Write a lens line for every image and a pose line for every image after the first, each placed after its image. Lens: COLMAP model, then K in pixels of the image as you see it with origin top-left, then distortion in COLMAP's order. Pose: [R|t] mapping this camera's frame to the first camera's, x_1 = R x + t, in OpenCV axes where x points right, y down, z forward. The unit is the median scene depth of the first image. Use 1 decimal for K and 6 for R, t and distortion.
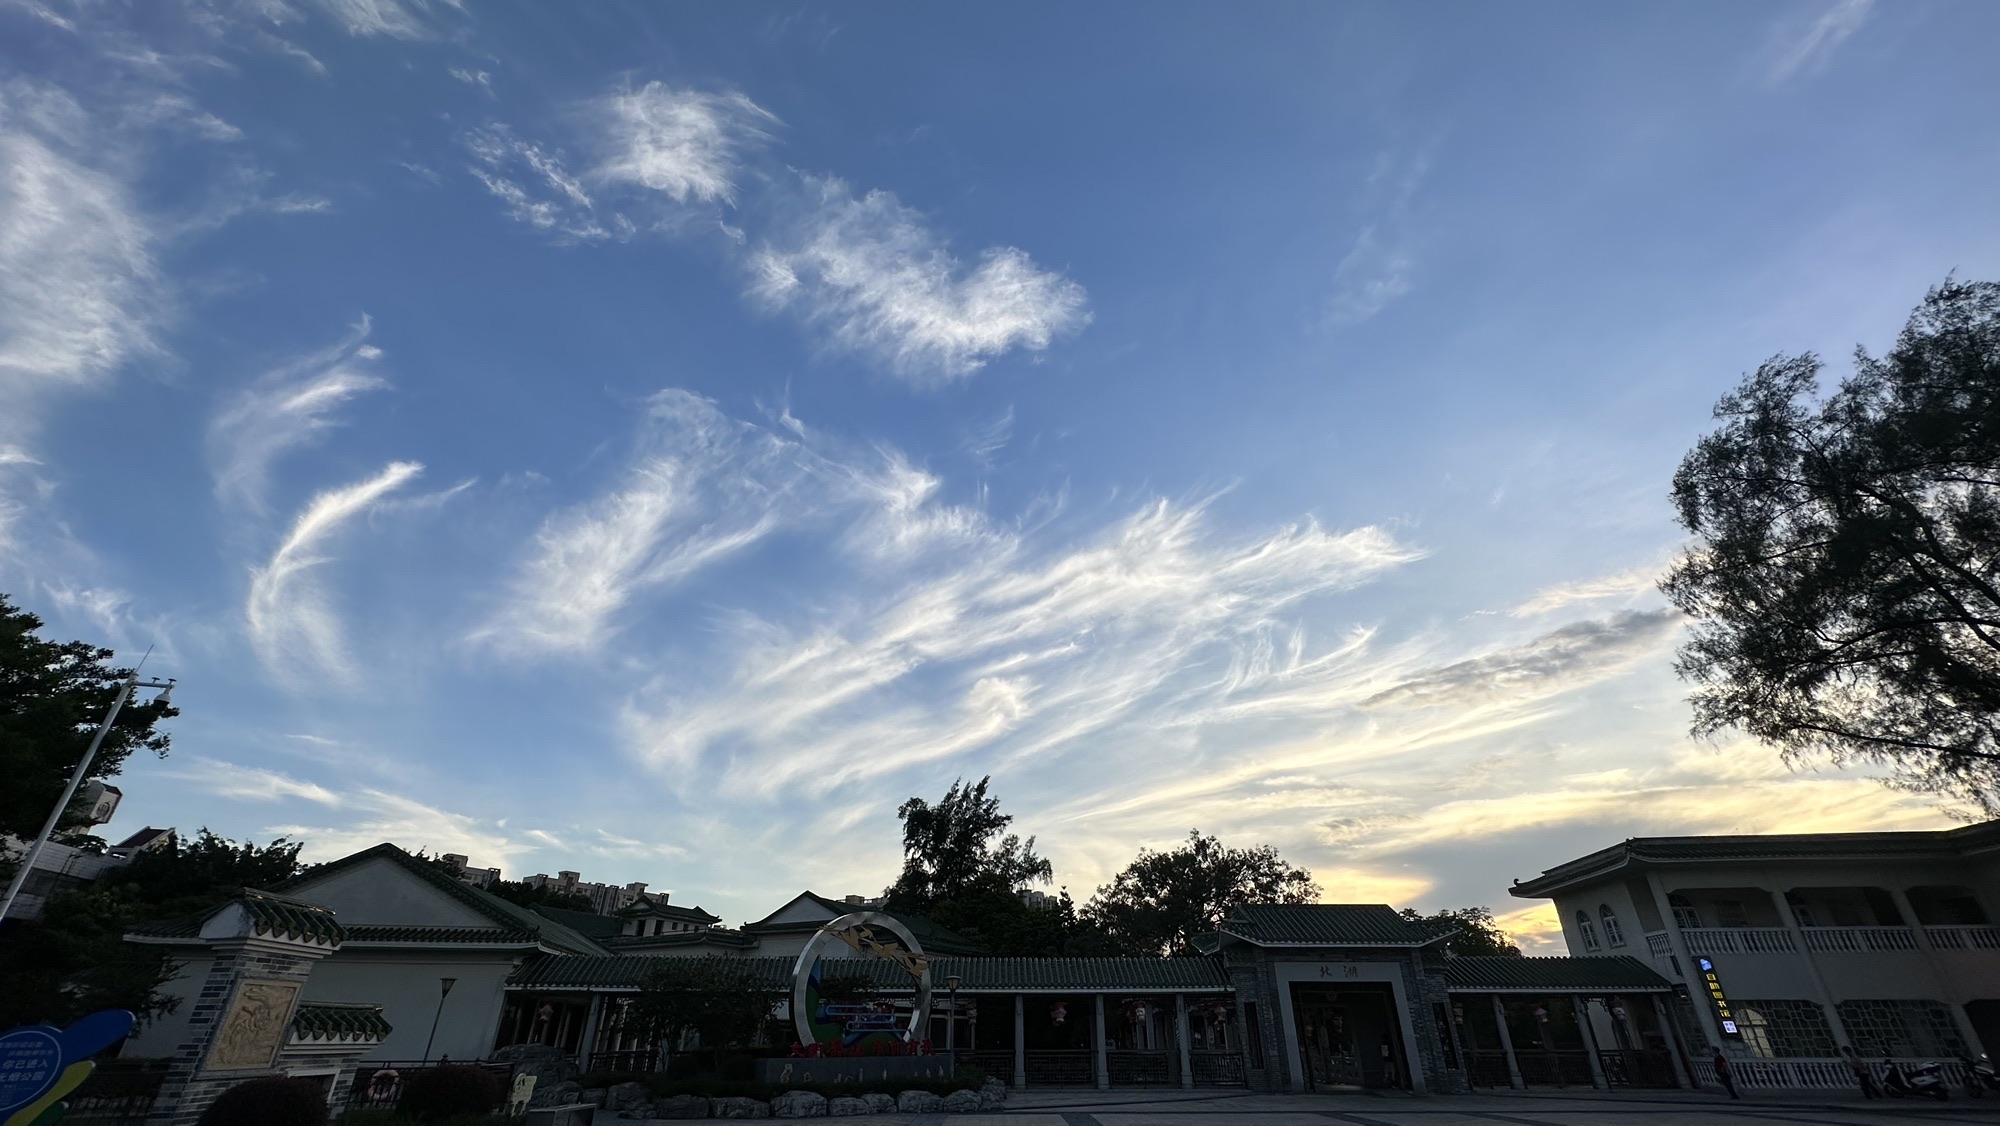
lens RADIAL K [[827.6, 0, 1000.0], [0, 827.6, 563.0], [0, 0, 1]] dist [0.024631, -0.000032]
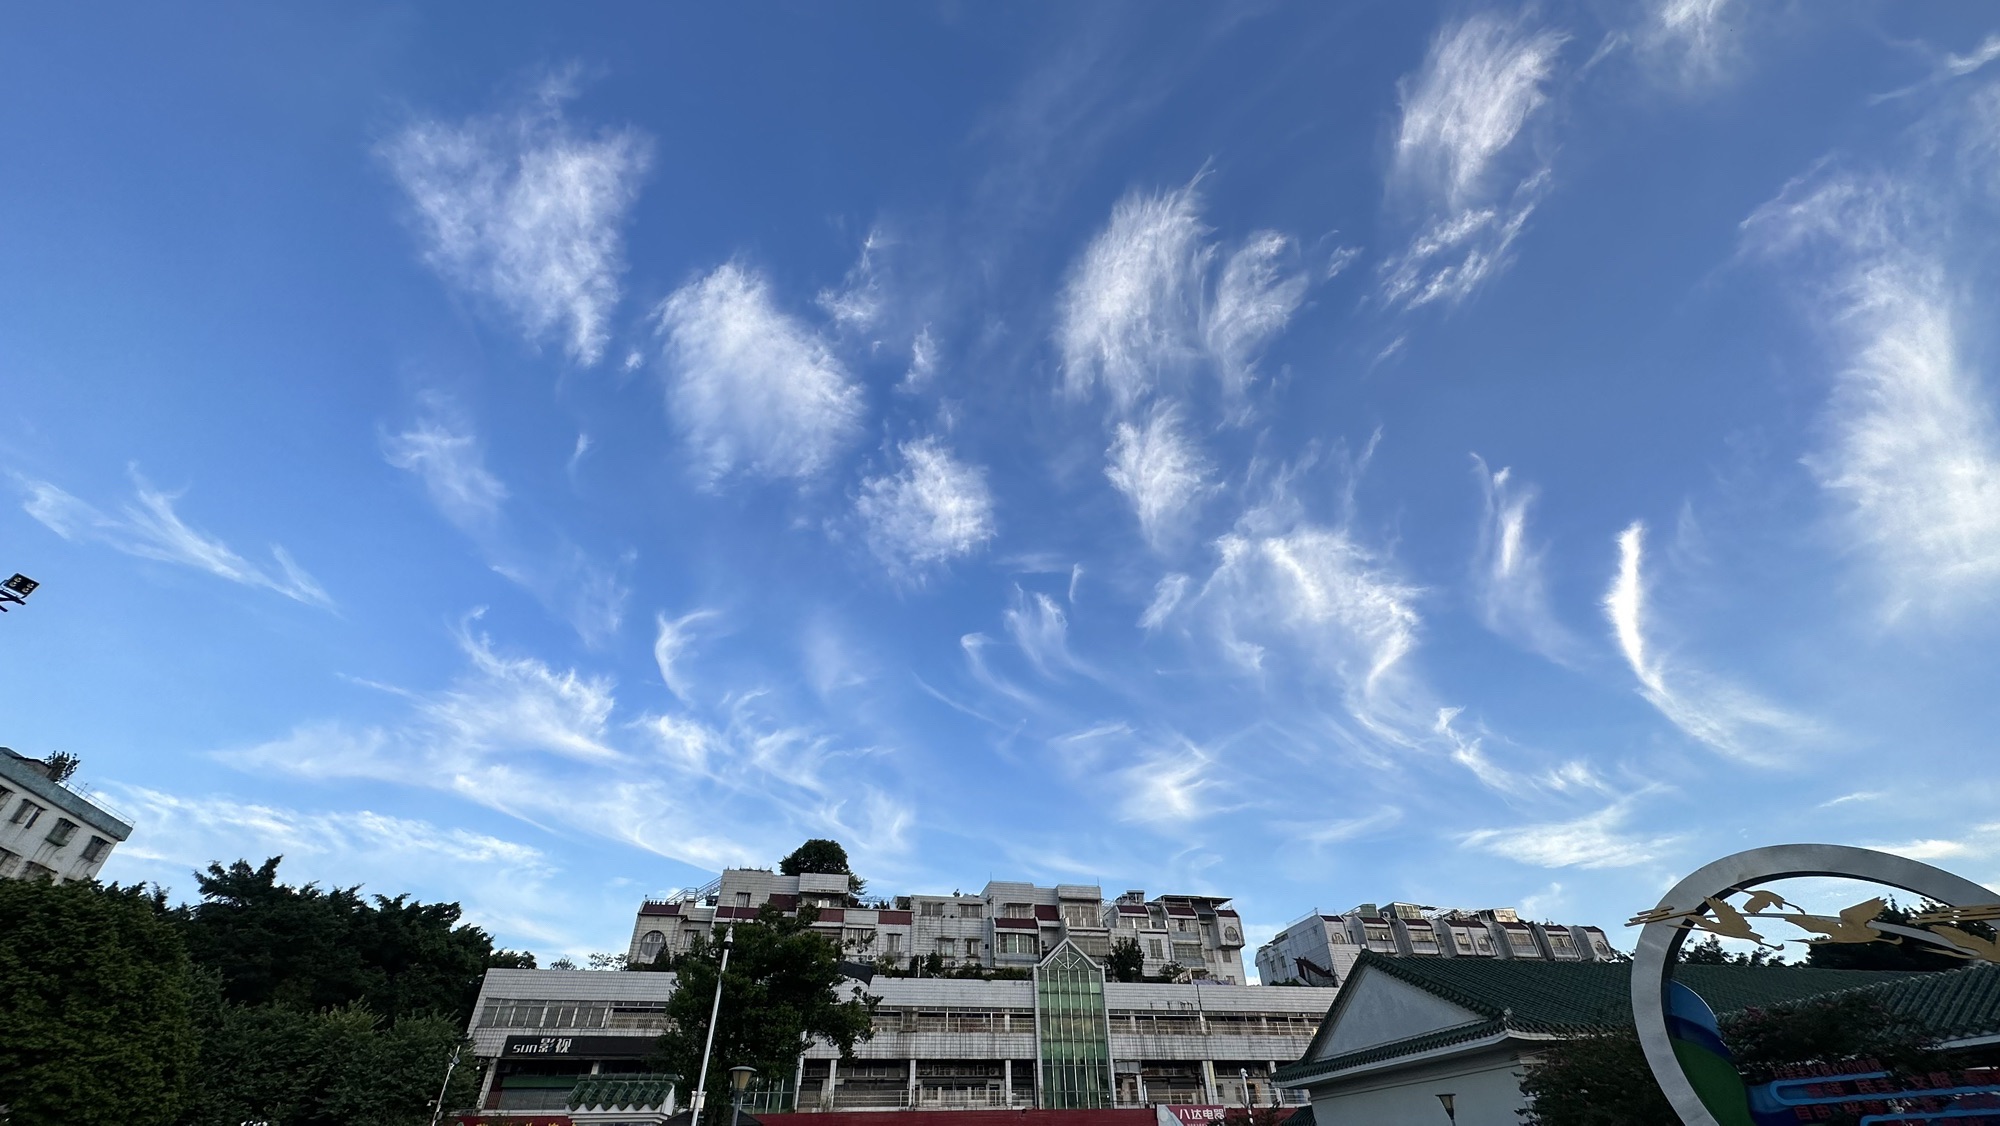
lens RADIAL K [[827.6, 0, 1000.0], [0, 827.6, 563.0], [0, 0, 1]] dist [0.024631, -0.000032]
pose [[-0.098121, -0.580194, -0.808546, 0.084366], [0.445147, 0.701067, -0.557090, 0.116038], [0.890065, -0.414585, 0.189482, 0.200310]]
